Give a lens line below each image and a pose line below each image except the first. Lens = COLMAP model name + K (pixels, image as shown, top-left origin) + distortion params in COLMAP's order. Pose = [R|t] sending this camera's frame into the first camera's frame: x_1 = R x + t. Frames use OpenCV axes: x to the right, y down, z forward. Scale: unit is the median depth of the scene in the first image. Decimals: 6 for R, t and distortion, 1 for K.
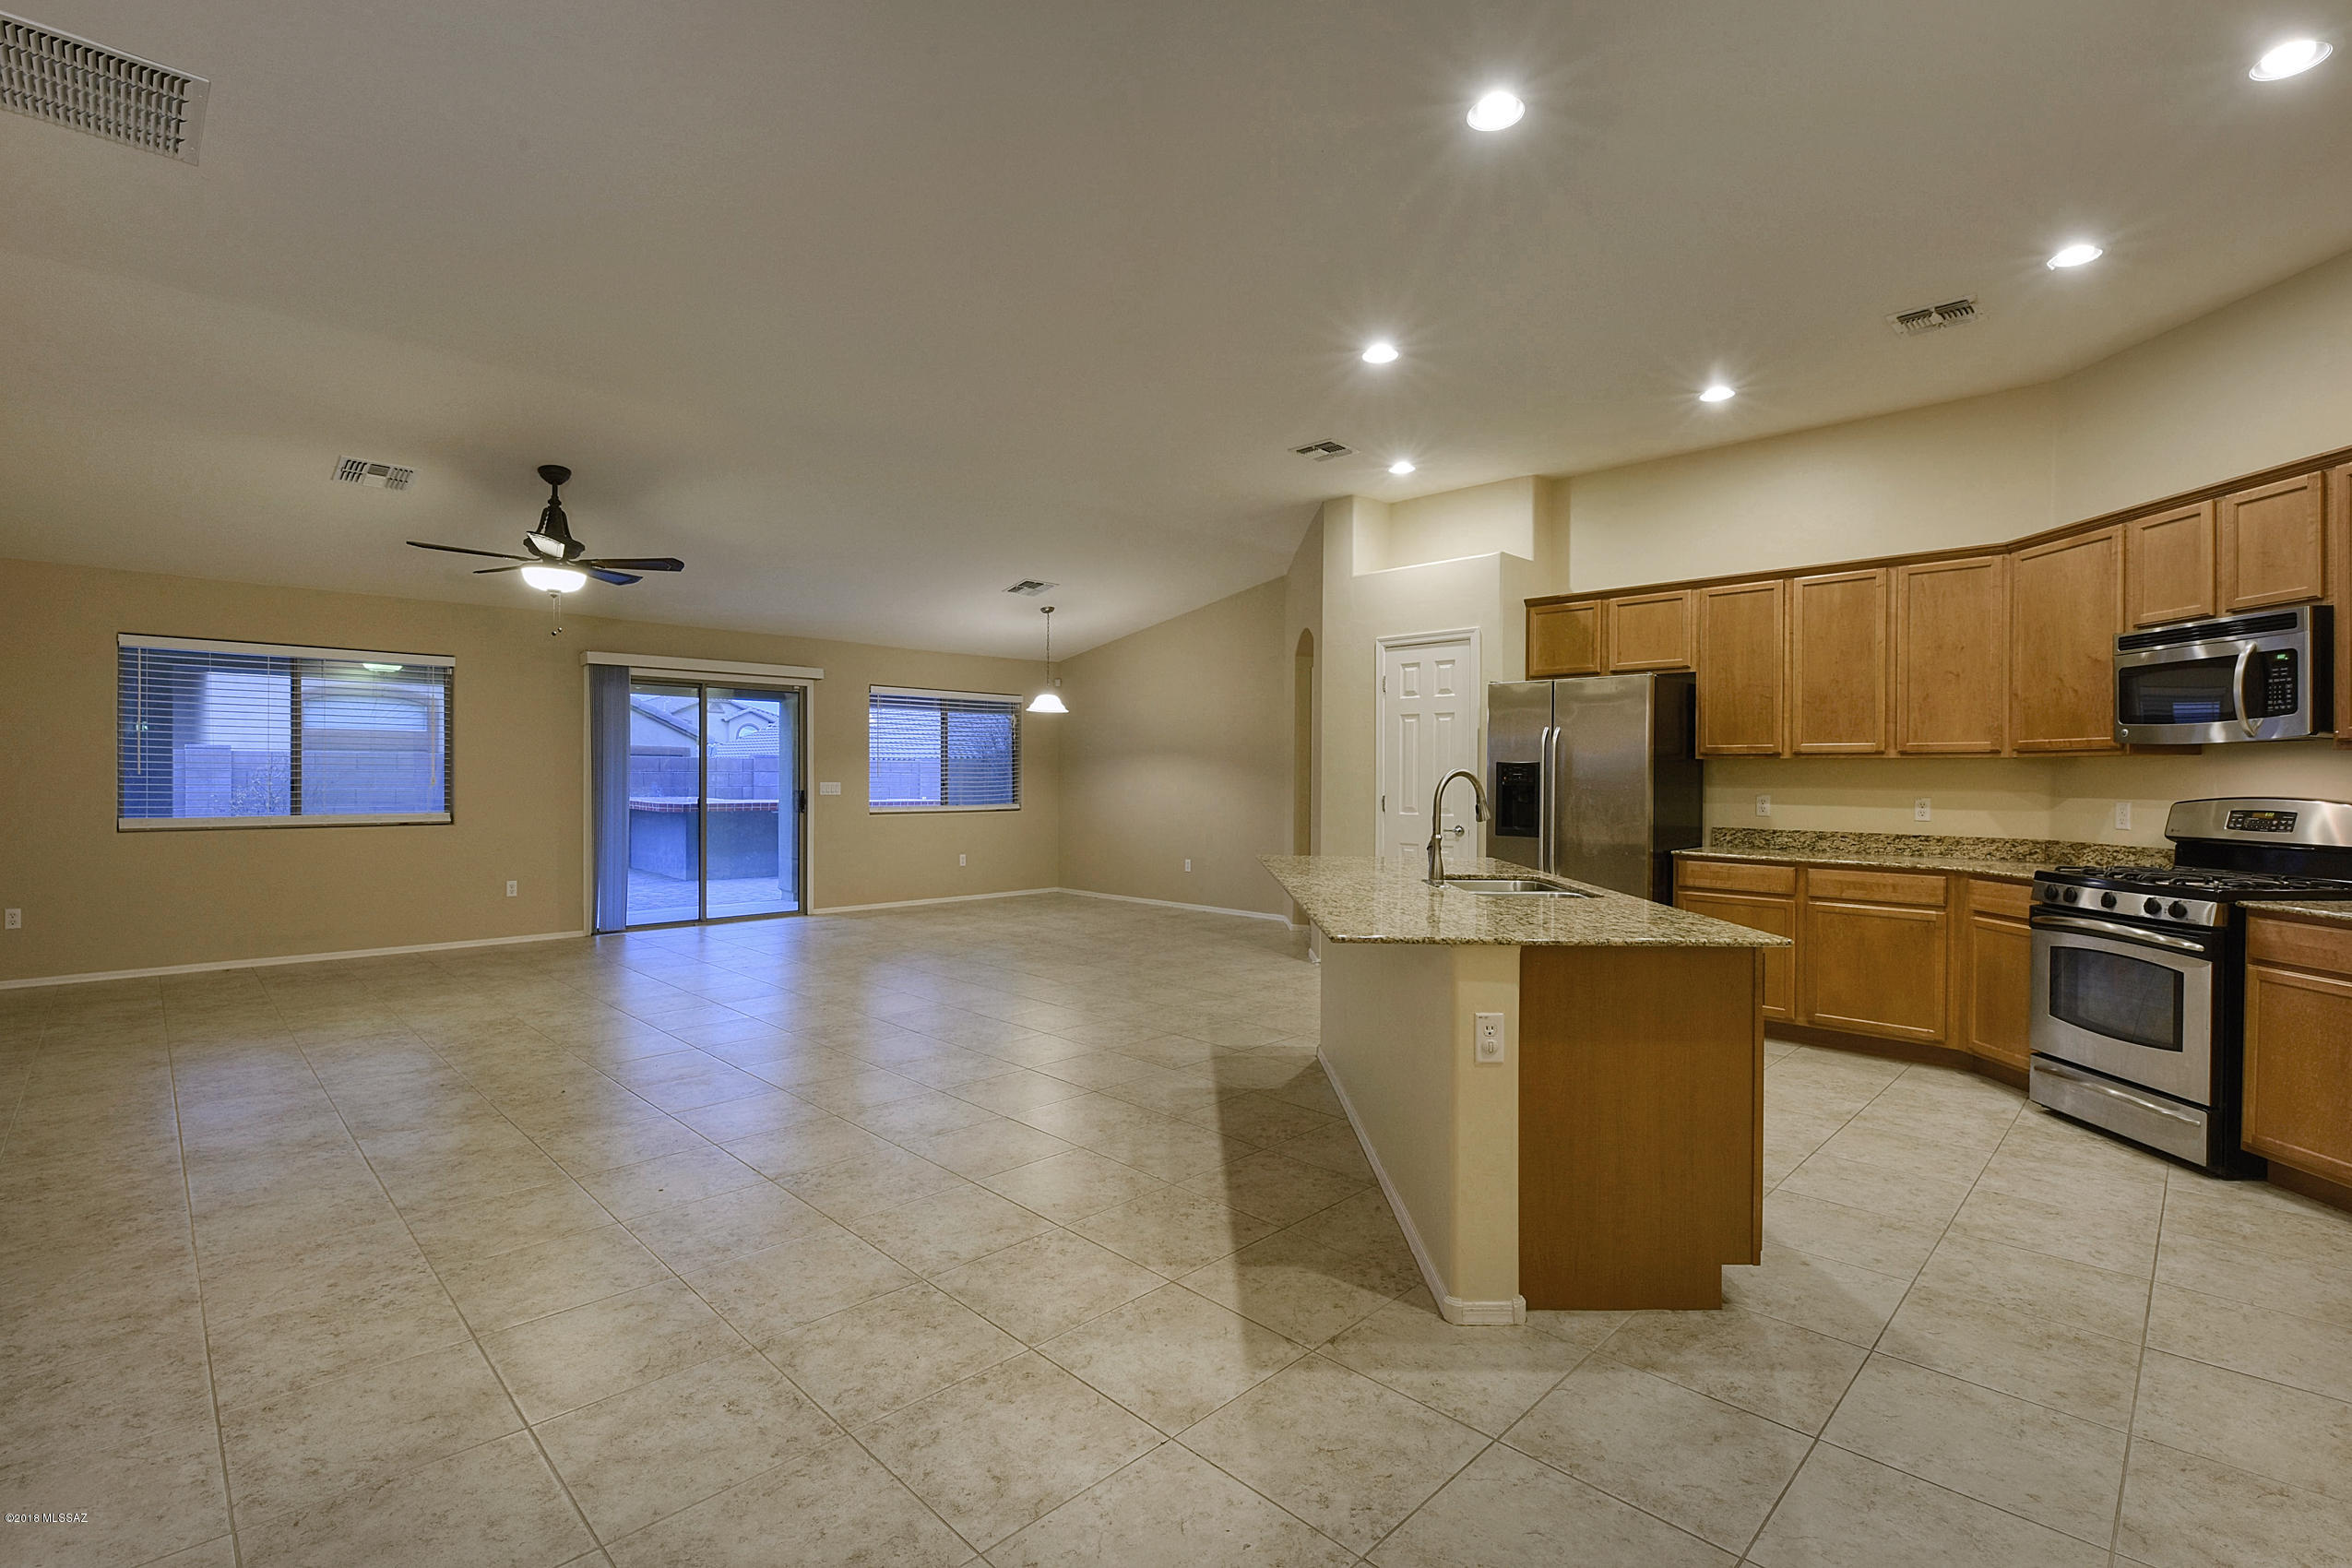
lens RADIAL K [[1038.6, 0, 1243.8], [0, 1038.6, 782.5], [0, 0, 1]] dist [-0.010148, -0.005439]
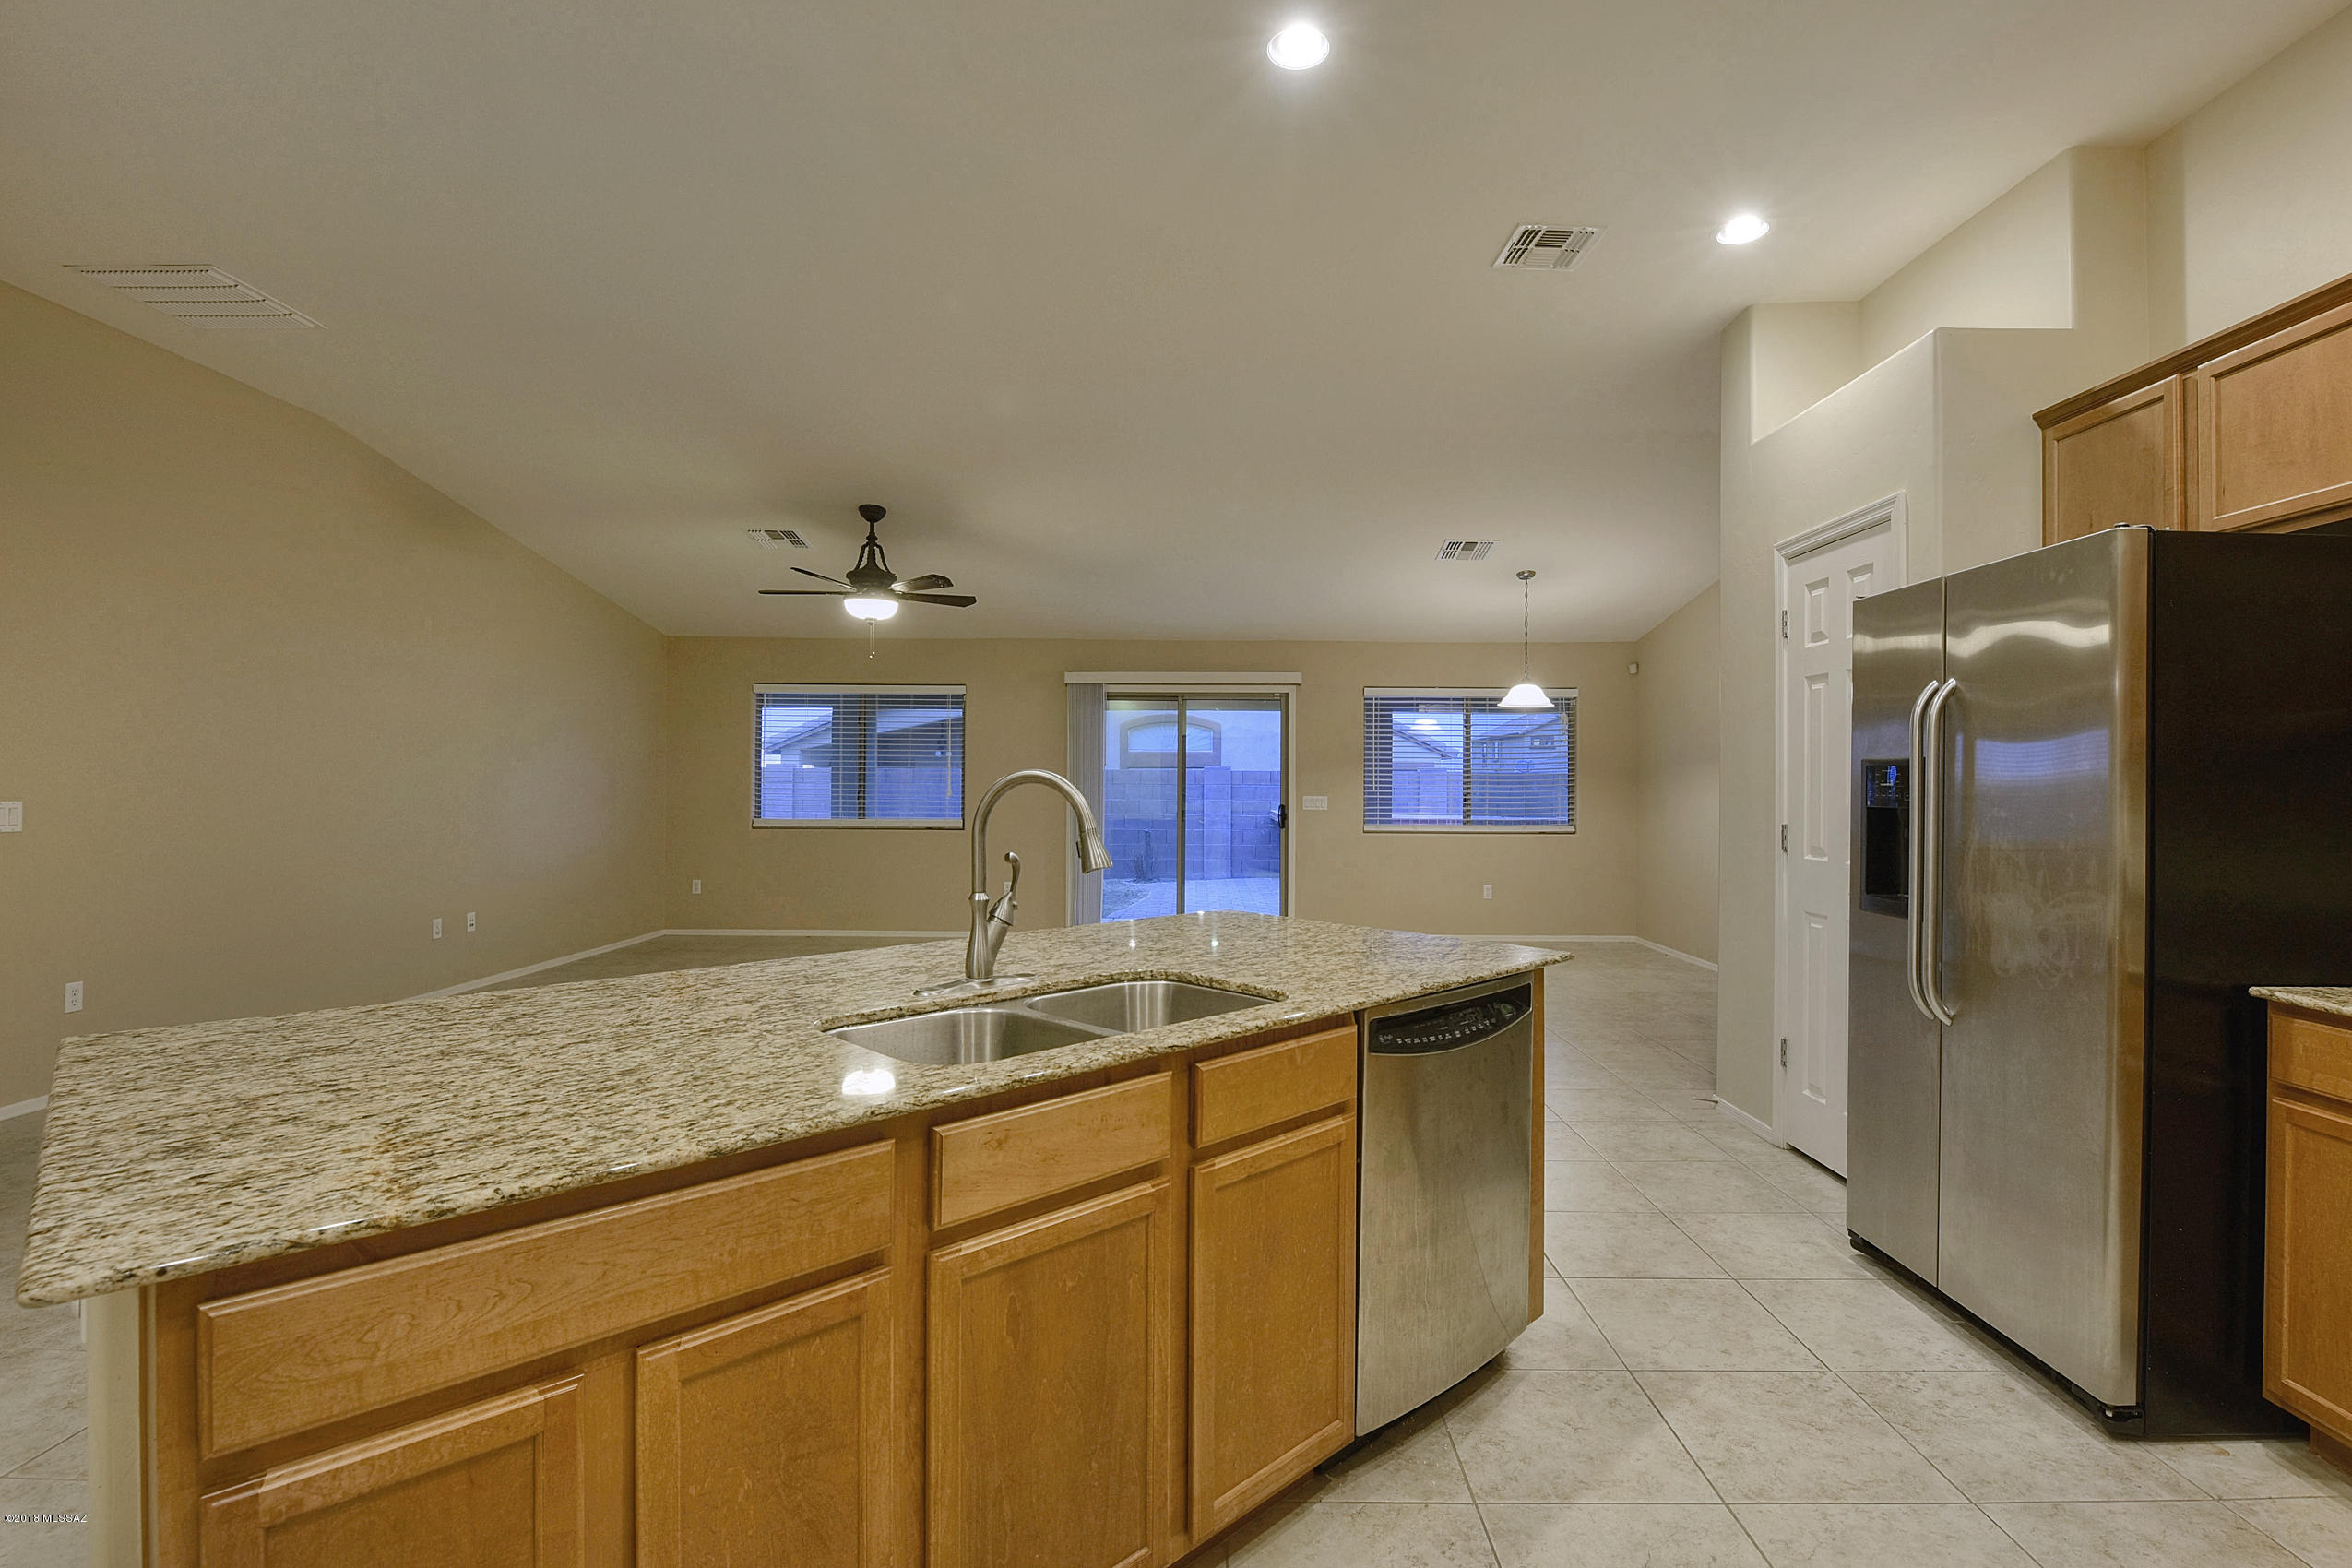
lens RADIAL K [[1125.1, 0, 1295.3], [0, 1125.1, 789.9], [0, 0, 1]] dist [-0.010027, -0.000879]
pose [[0.685837, 0.001609, -0.727754, 0.363419], [-0.007399, 0.999961, -0.004763, -0.000964], [0.727718, 0.008651, 0.685822, 0.362557]]
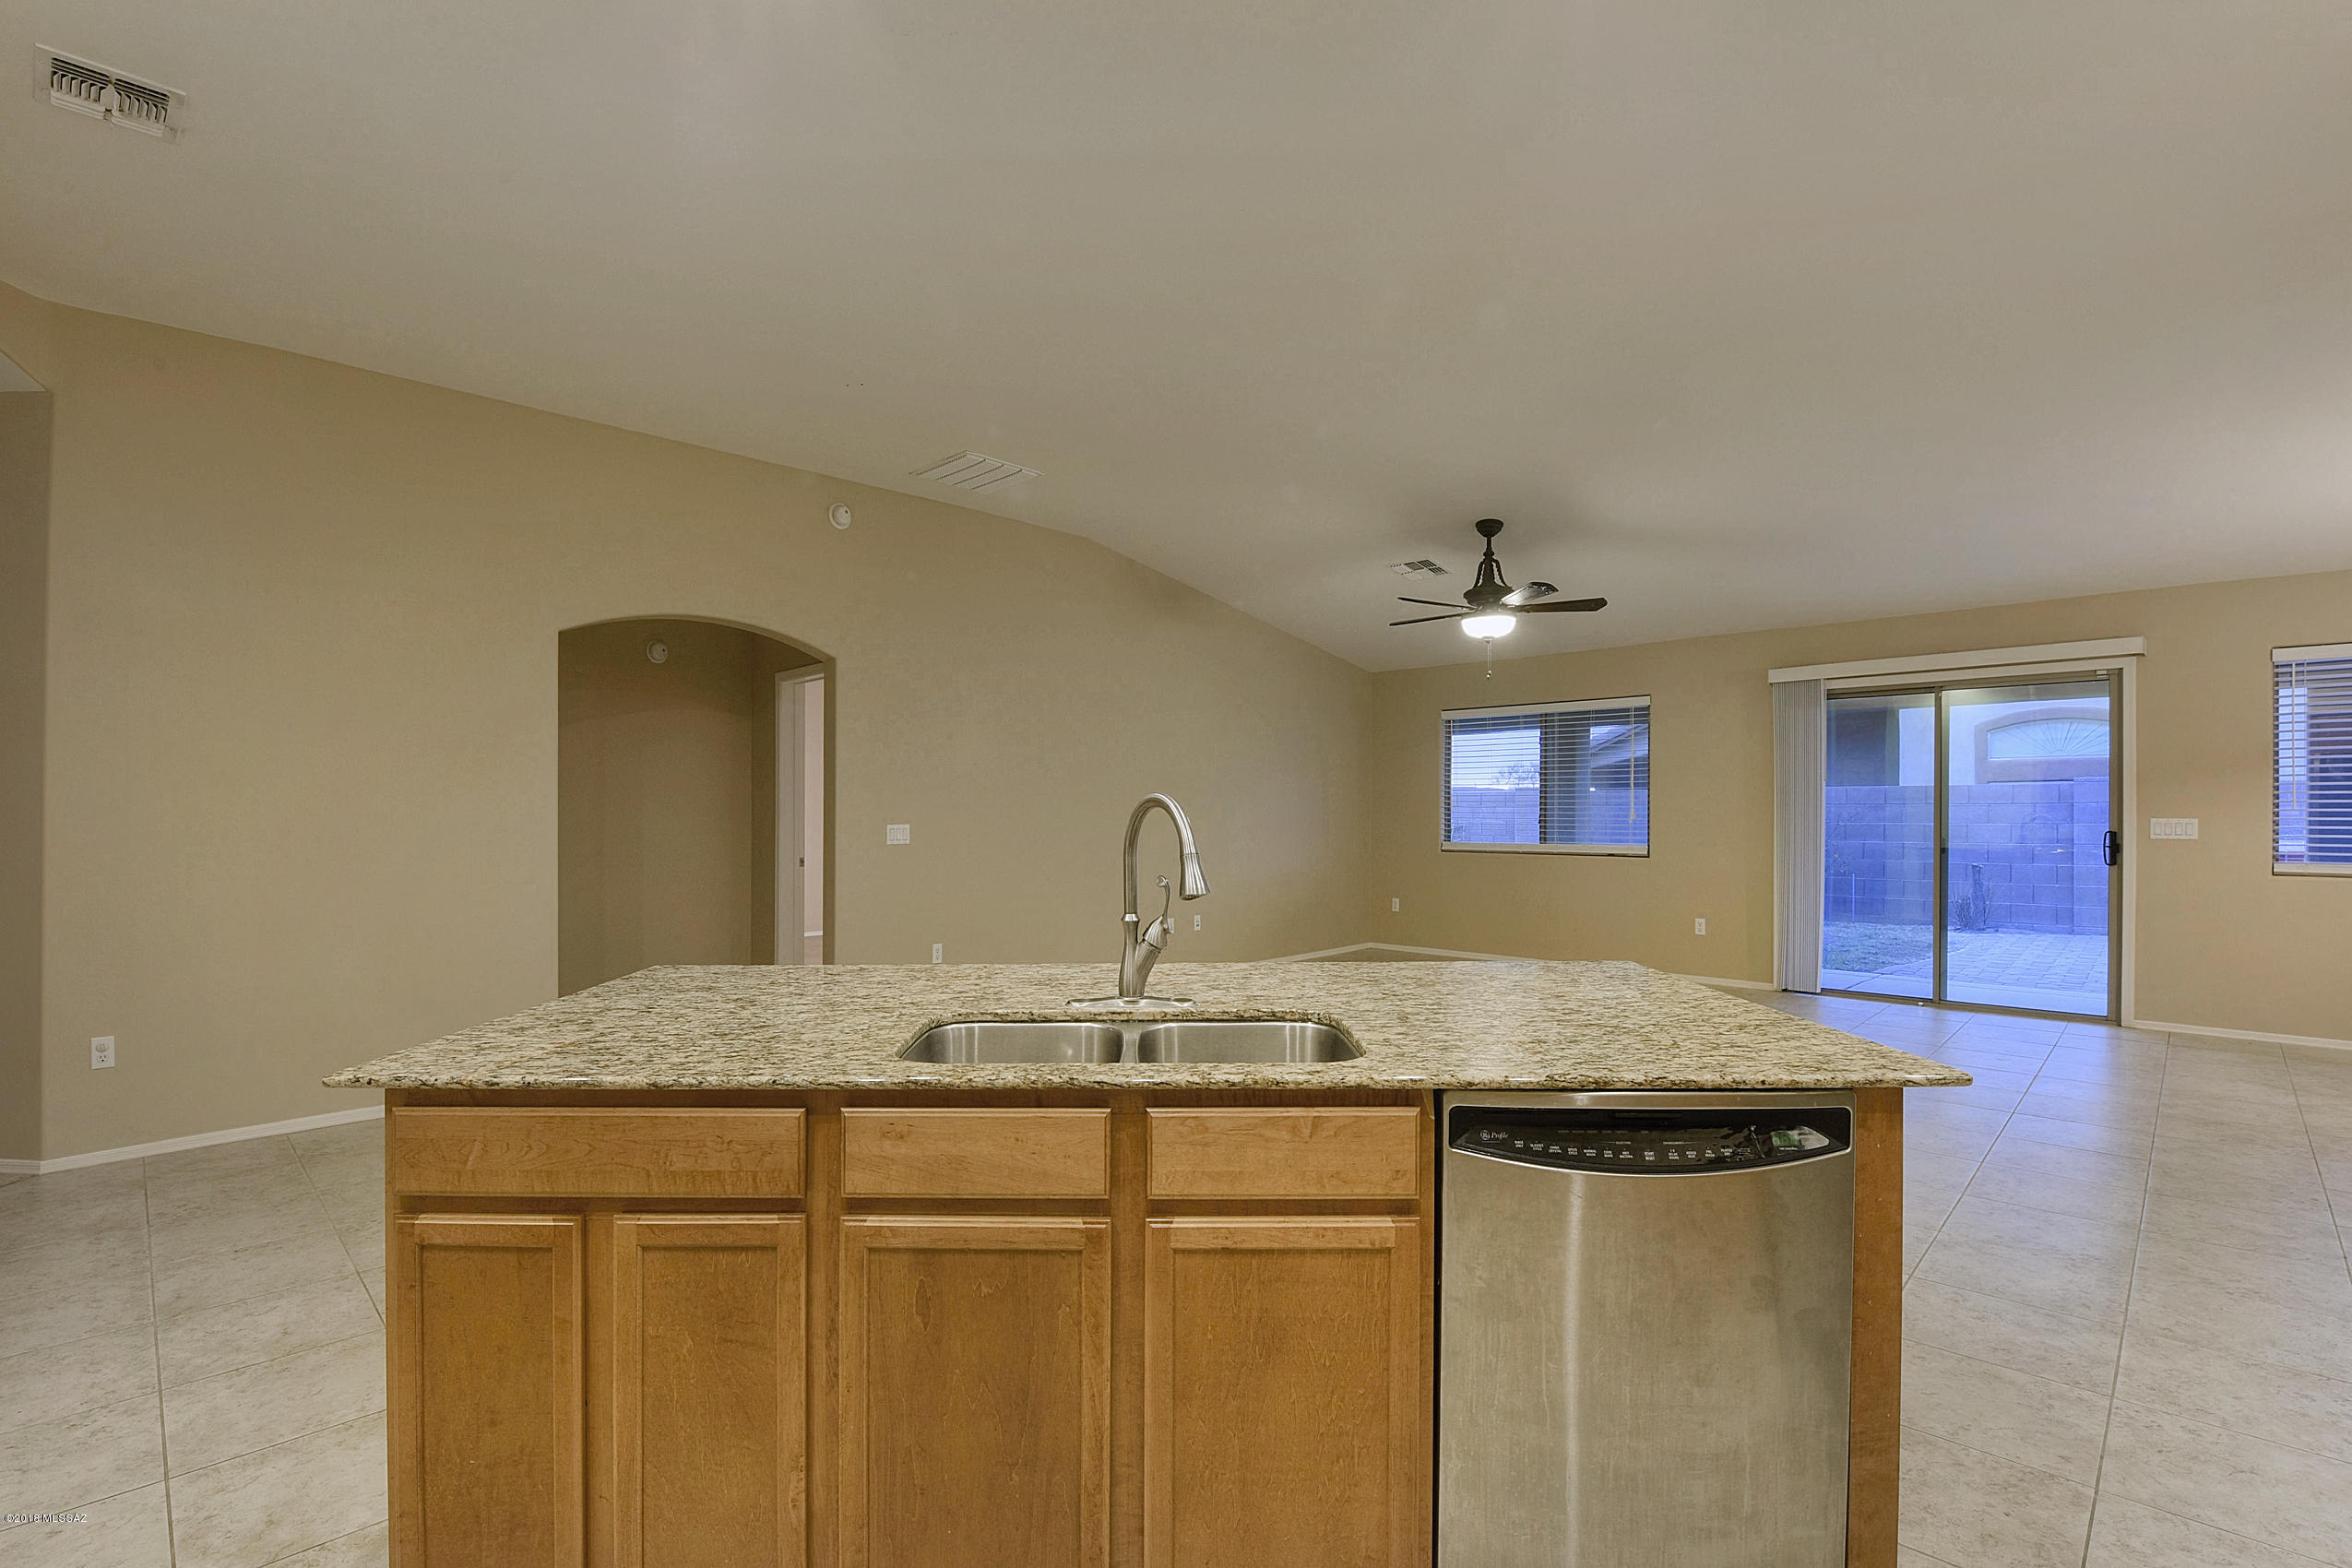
lens RADIAL K [[1179.7, 0, 1154.7], [0, 1179.7, 825.8], [0, 0, 1]] dist [-0.011794, -0.000805]
pose [[-0.106819, 0.009195, -0.994236, 0.410844], [-0.001771, 0.999954, 0.009438, -0.001556], [0.994277, 0.002769, -0.106798, 0.559992]]
